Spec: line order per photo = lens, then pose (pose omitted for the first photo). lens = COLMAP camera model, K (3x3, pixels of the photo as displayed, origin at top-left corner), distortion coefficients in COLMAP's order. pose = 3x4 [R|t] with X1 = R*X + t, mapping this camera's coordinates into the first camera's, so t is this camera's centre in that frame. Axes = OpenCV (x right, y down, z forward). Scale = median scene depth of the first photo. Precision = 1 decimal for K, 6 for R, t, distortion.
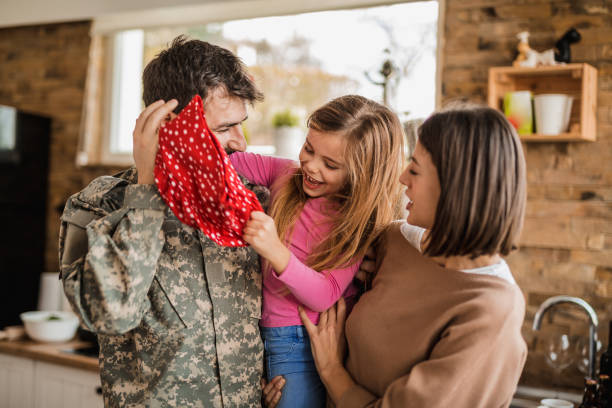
lens RADIAL K [[892.6, 0, 282.5], [0, 892.6, 212.3], [0, 0, 1]] dist [0.014655, 0.000000]
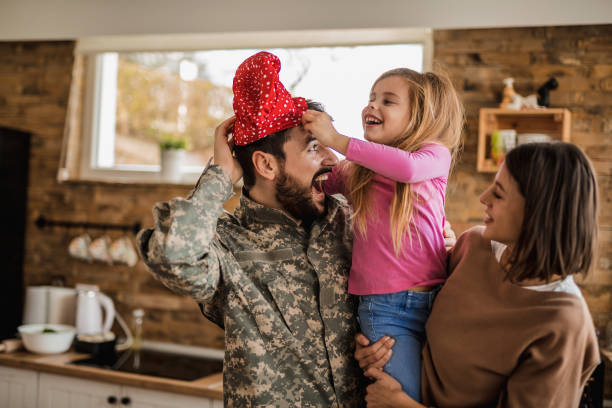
lens RADIAL K [[892.6, 0, 286.9], [0, 892.6, 207.5], [0, 0, 1]] dist [0.014655, 0.000000]
pose [[0.986918, 0.013987, 0.160616, -0.183426], [-0.012576, 0.999873, -0.009798, -0.020423], [-0.160733, 0.007650, 0.986968, -0.076981]]
